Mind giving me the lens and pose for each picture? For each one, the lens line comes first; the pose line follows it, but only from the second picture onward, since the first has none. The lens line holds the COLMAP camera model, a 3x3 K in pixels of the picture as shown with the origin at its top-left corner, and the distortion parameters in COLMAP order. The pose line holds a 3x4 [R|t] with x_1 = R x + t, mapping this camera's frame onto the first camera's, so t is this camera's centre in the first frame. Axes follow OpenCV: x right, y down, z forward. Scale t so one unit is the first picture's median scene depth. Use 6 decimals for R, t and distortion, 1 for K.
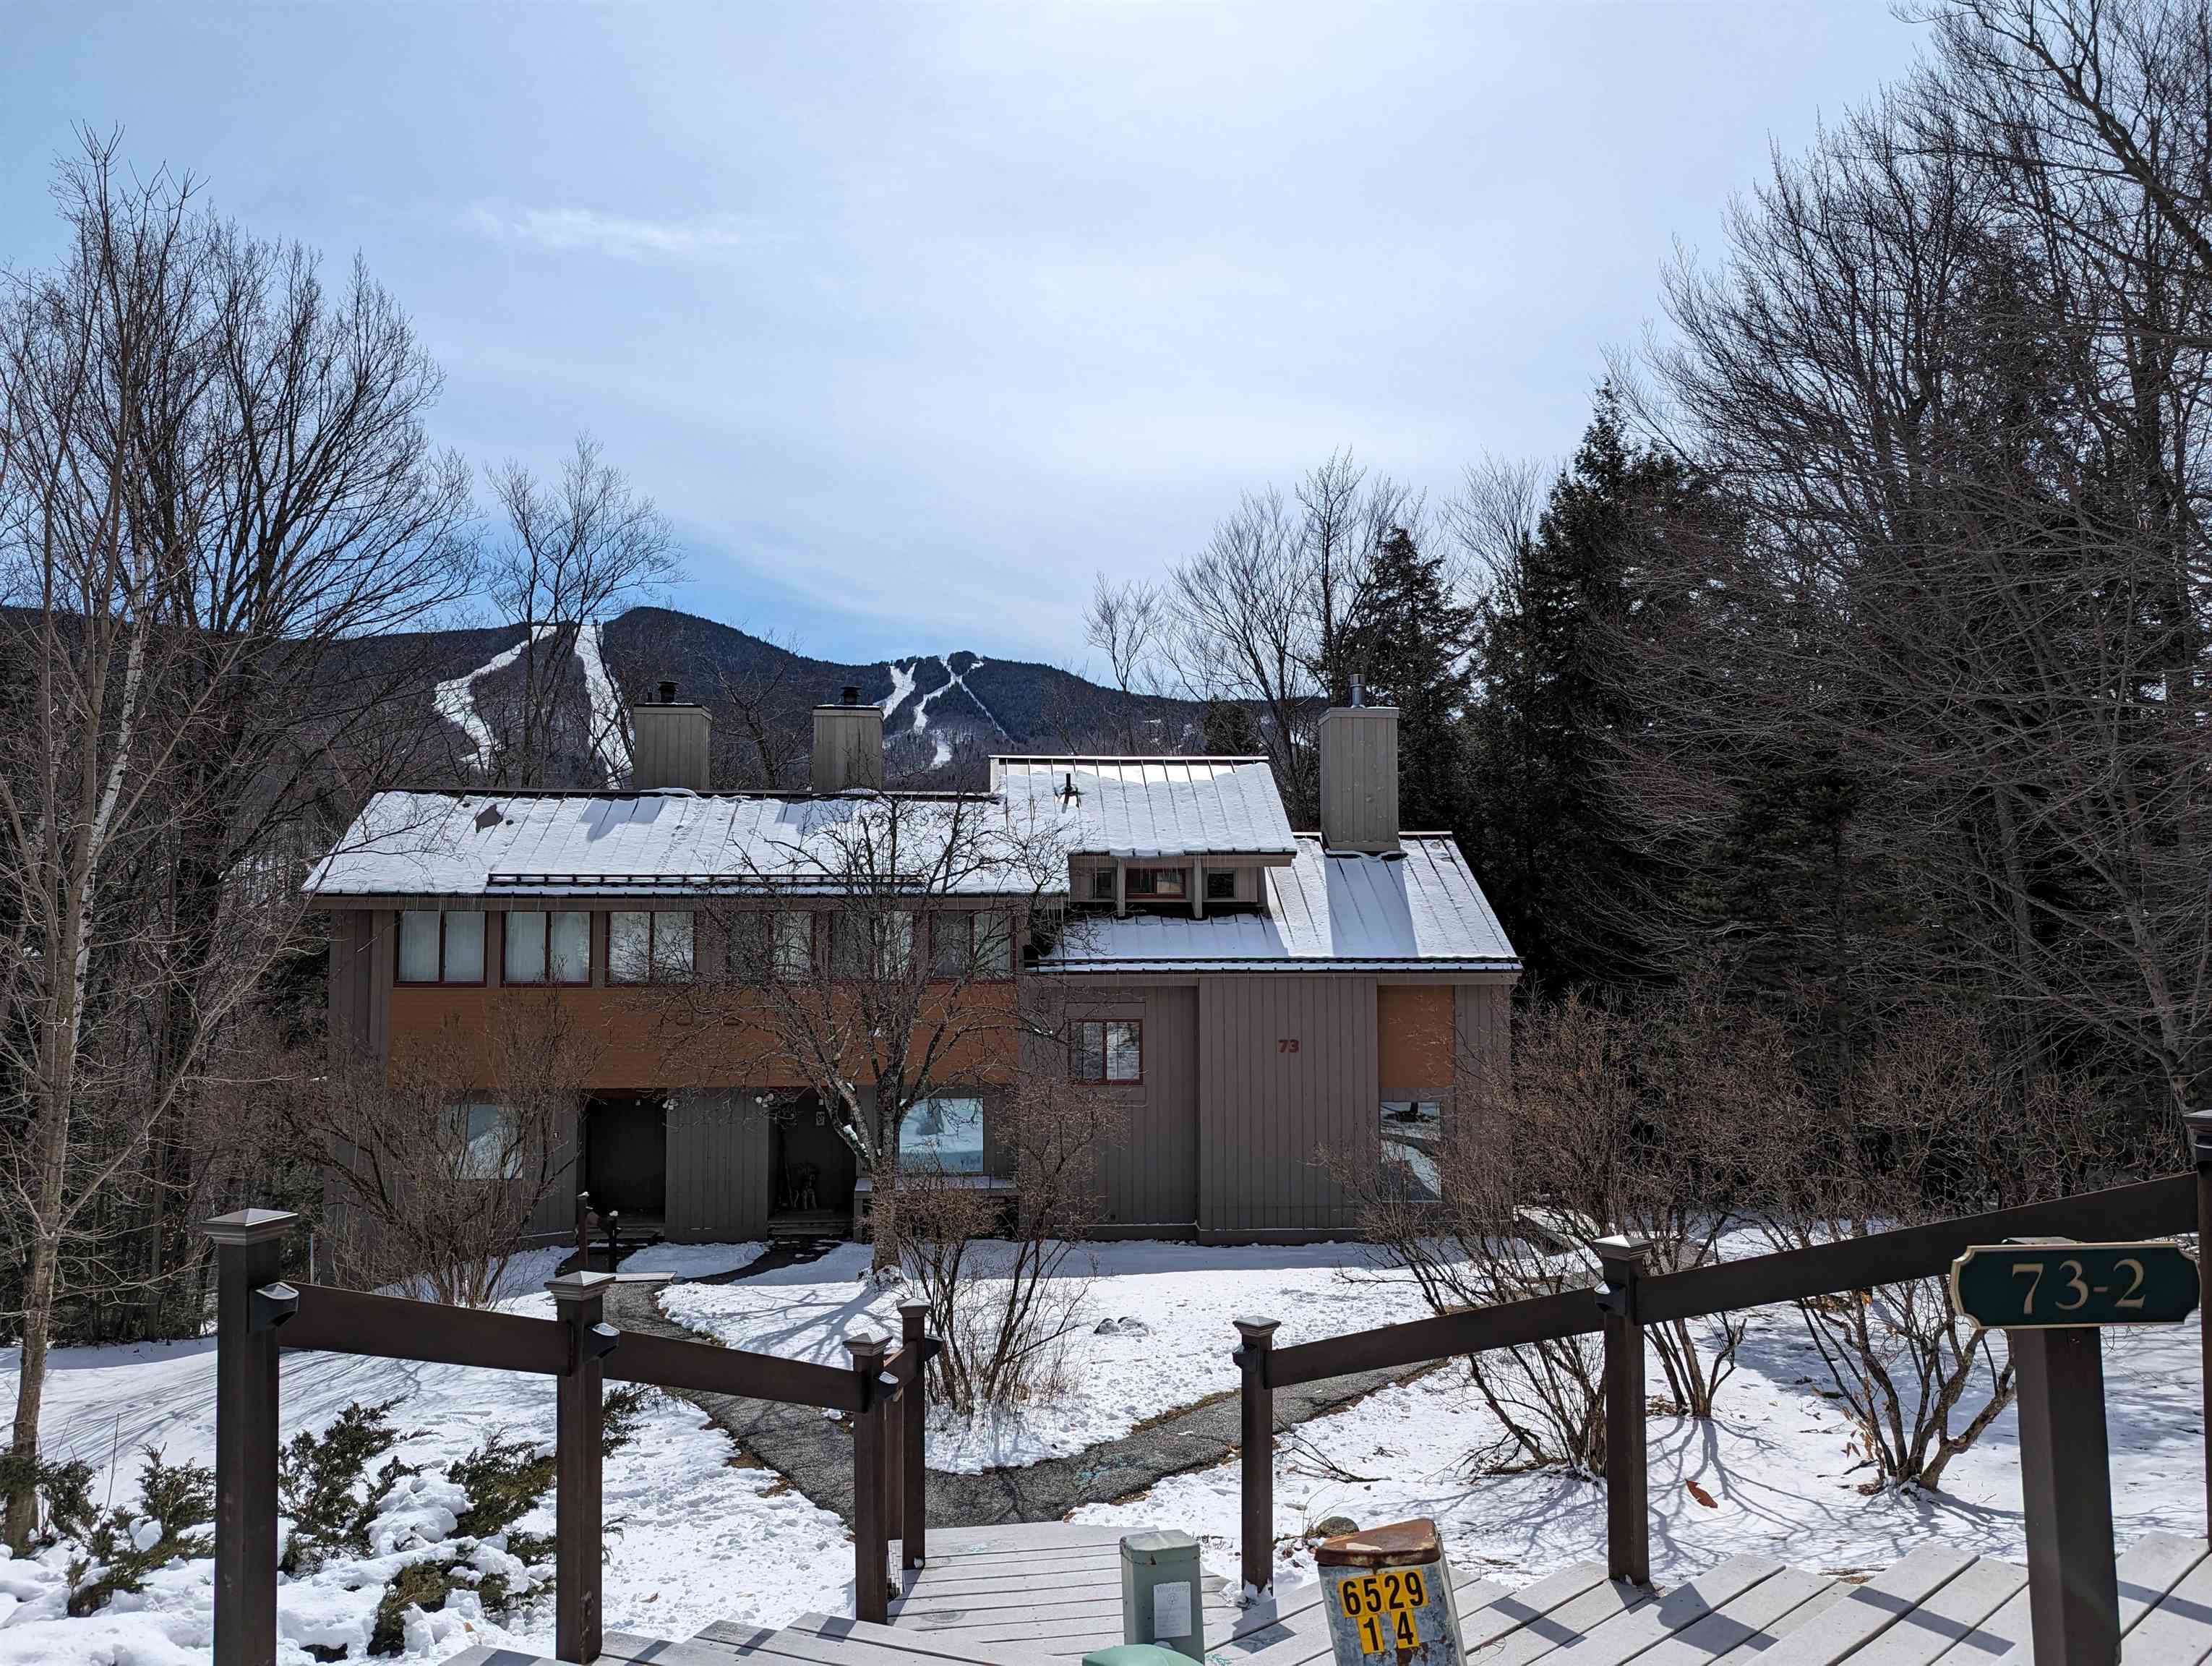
lens RADIAL K [[1552.2, 0, 1094.0], [0, 1552.2, 840.2], [0, 0, 1]] dist [0.027448, -0.016916]
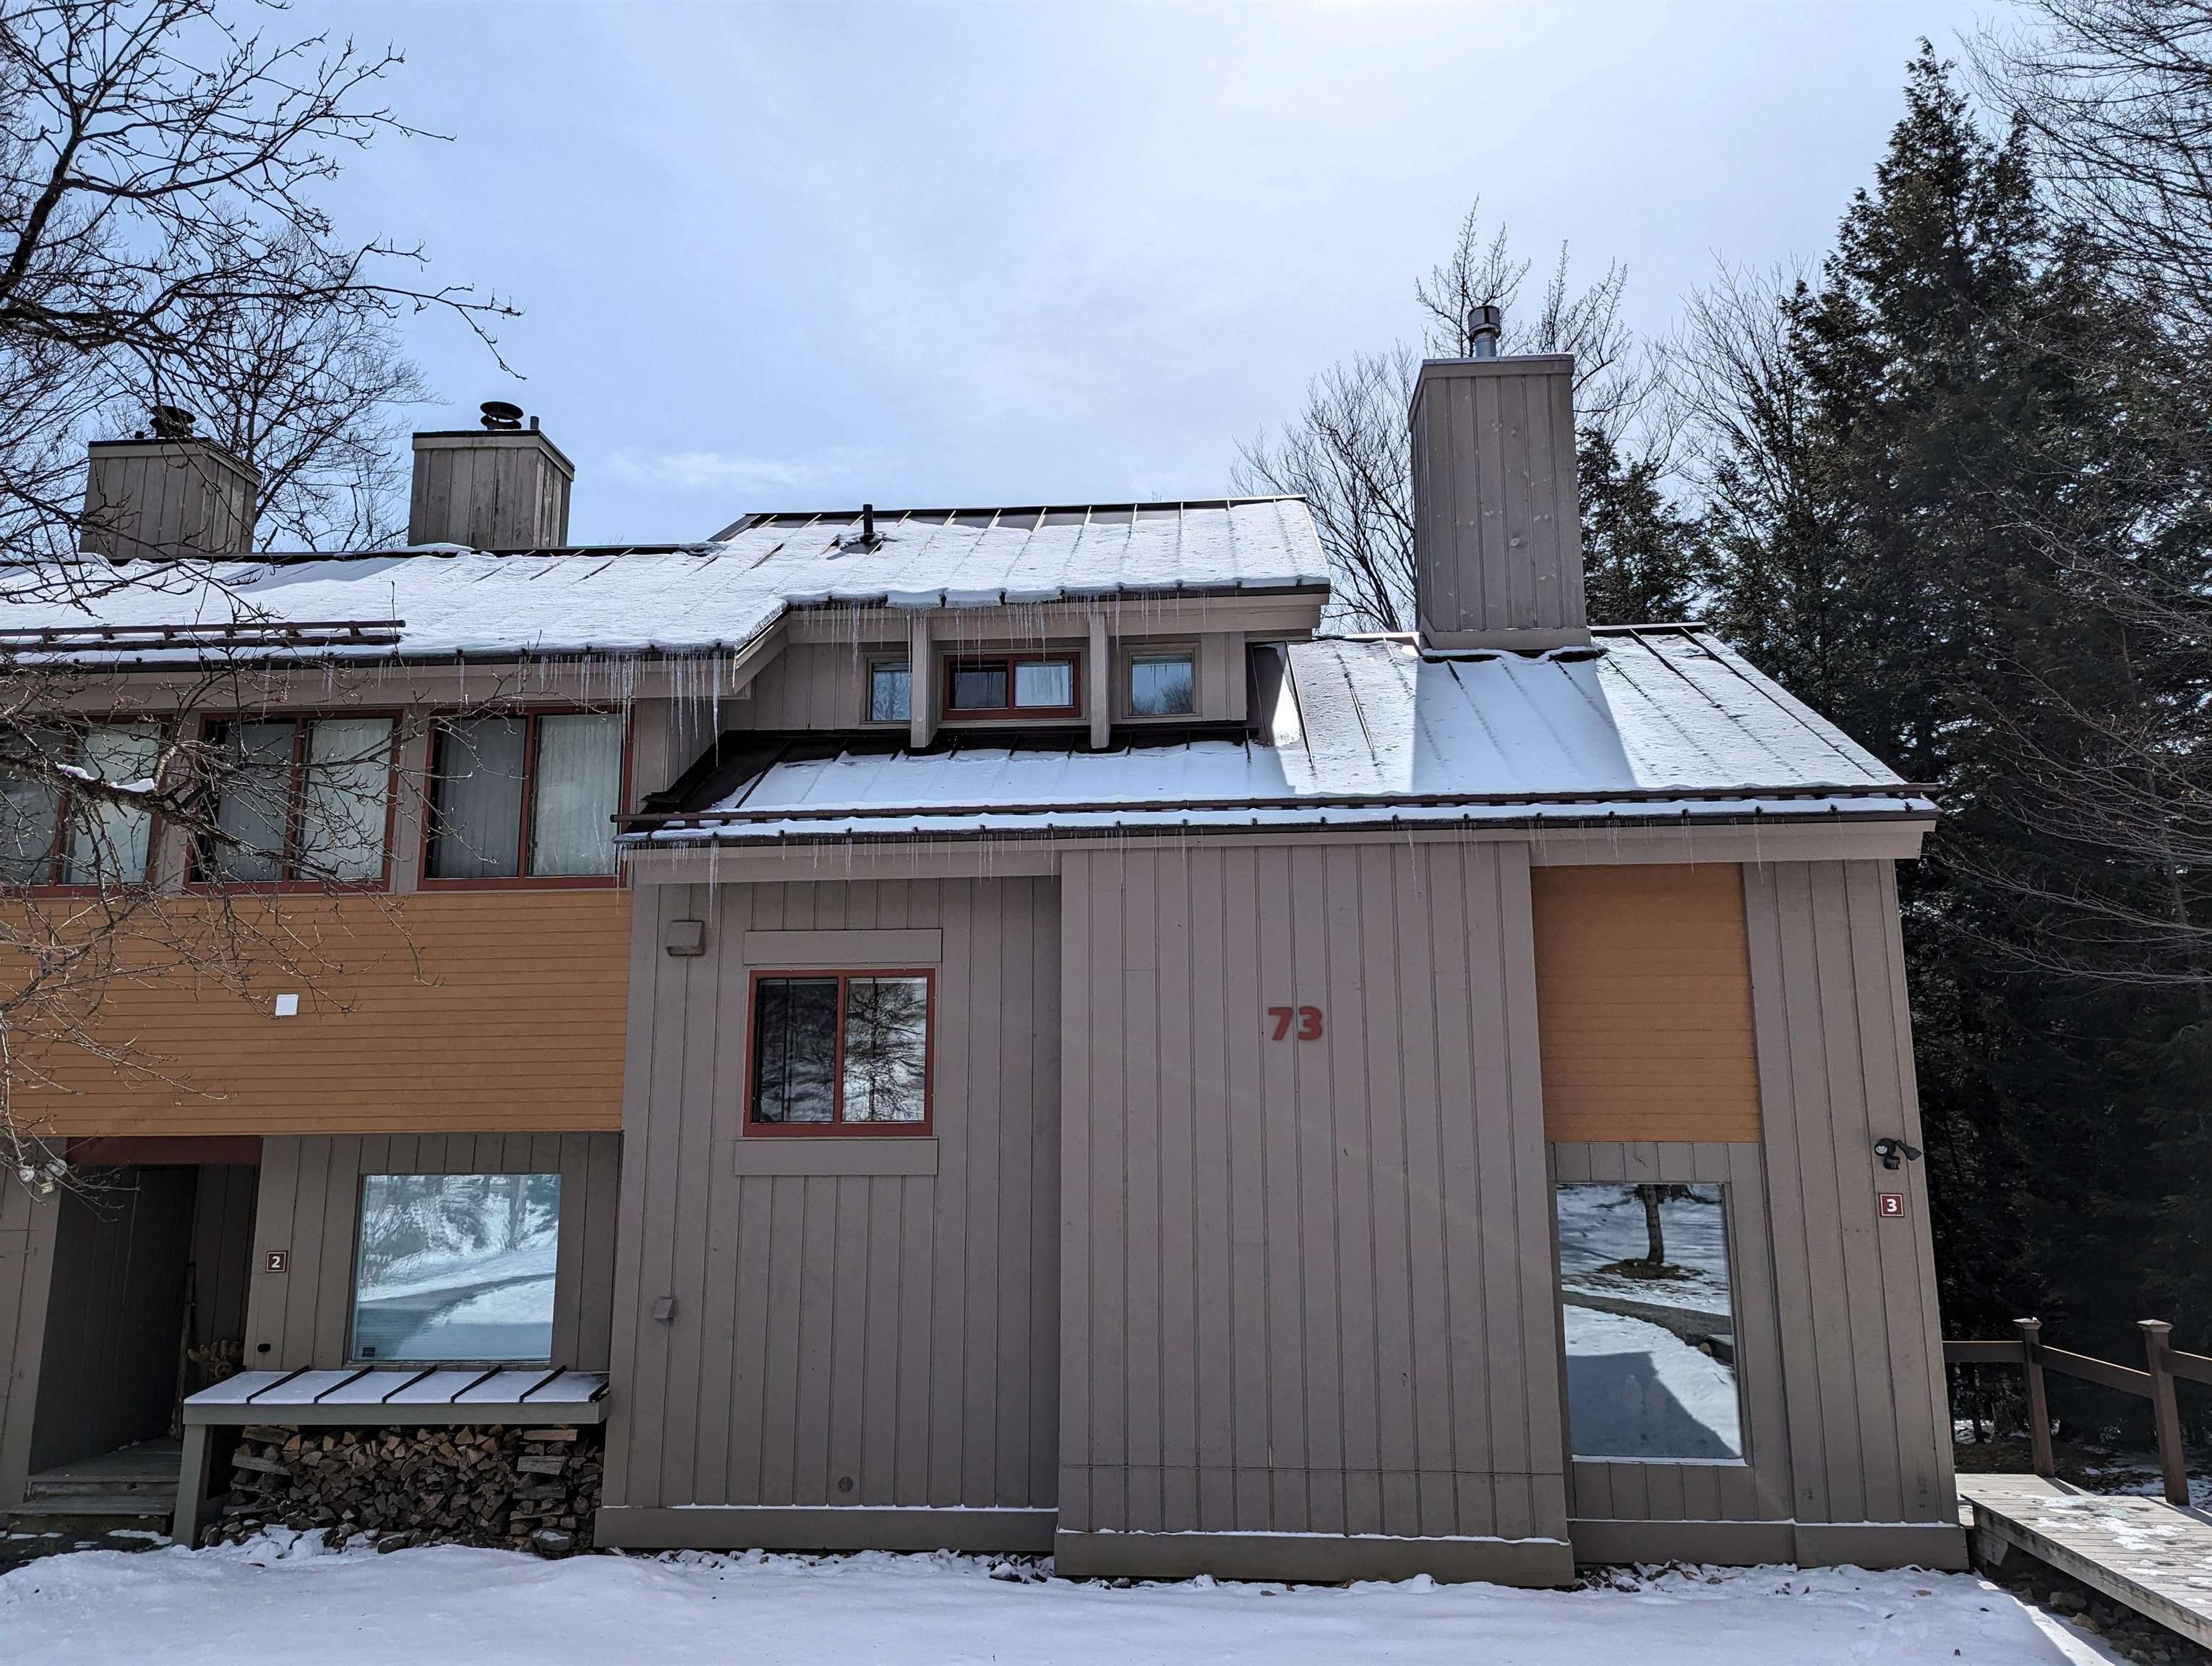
lens RADIAL K [[1552.2, 0, 1105.8], [0, 1552.2, 846.8], [0, 0, 1]] dist [0.027448, -0.016916]
pose [[0.991427, -0.026313, -0.127987, 0.122907], [0.010487, 0.992377, -0.122790, 0.129264], [0.130242, 0.120395, 0.984145, 0.587927]]
